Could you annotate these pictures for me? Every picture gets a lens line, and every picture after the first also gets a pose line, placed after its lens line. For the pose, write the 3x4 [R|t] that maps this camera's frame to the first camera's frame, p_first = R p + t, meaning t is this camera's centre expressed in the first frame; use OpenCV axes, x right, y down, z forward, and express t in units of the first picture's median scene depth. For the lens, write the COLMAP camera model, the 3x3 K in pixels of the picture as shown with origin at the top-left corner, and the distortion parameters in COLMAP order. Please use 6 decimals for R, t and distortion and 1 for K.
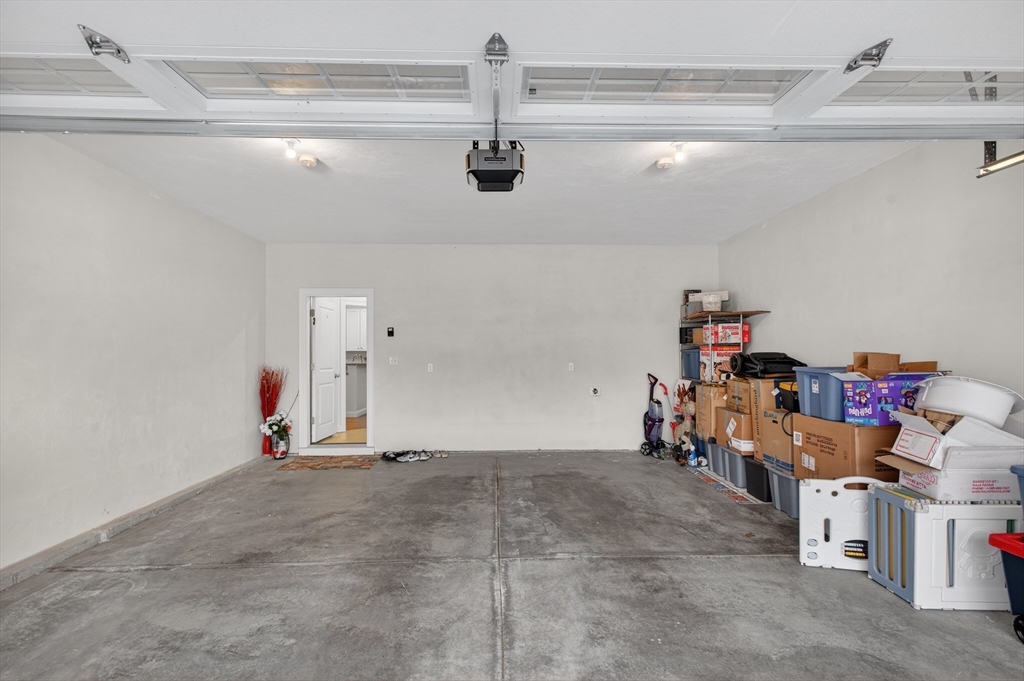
lens RADIAL K [[487.3, 0, 510.6], [0, 487.3, 345.3], [0, 0, 1]] dist [-0.009996, -0.000967]
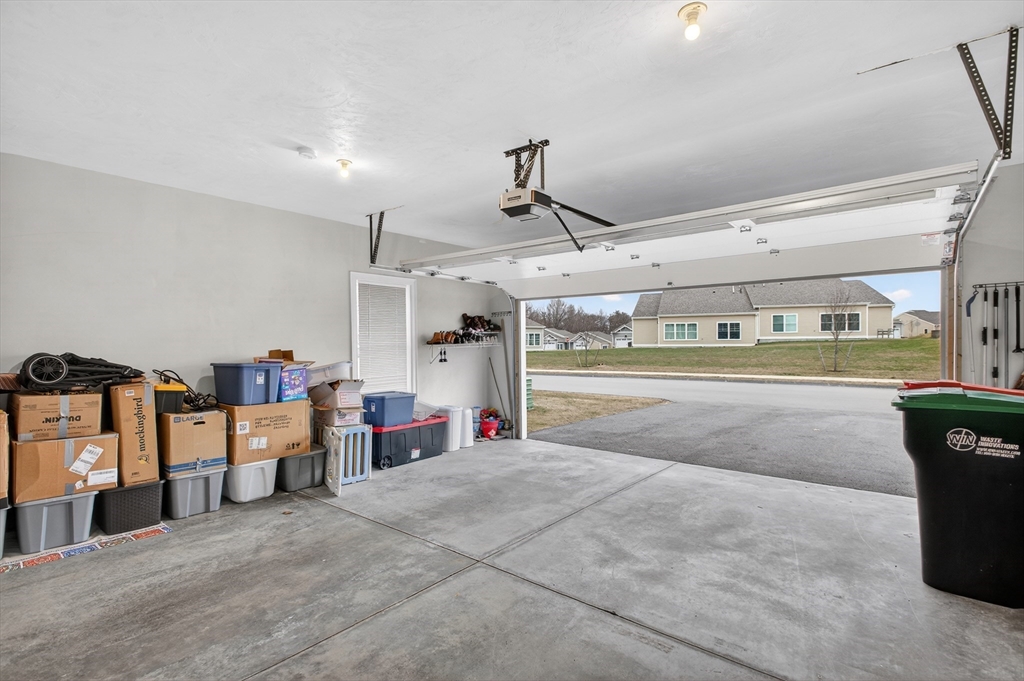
lens RADIAL K [[487.3, 0, 512.6], [0, 487.3, 343.7], [0, 0, 1]] dist [-0.009996, -0.000967]
pose [[-0.757352, 0.005222, 0.652986, -0.623272], [-0.002506, 0.999937, -0.010902, 0.009571], [-0.653002, -0.009893, -0.757291, 1.482094]]
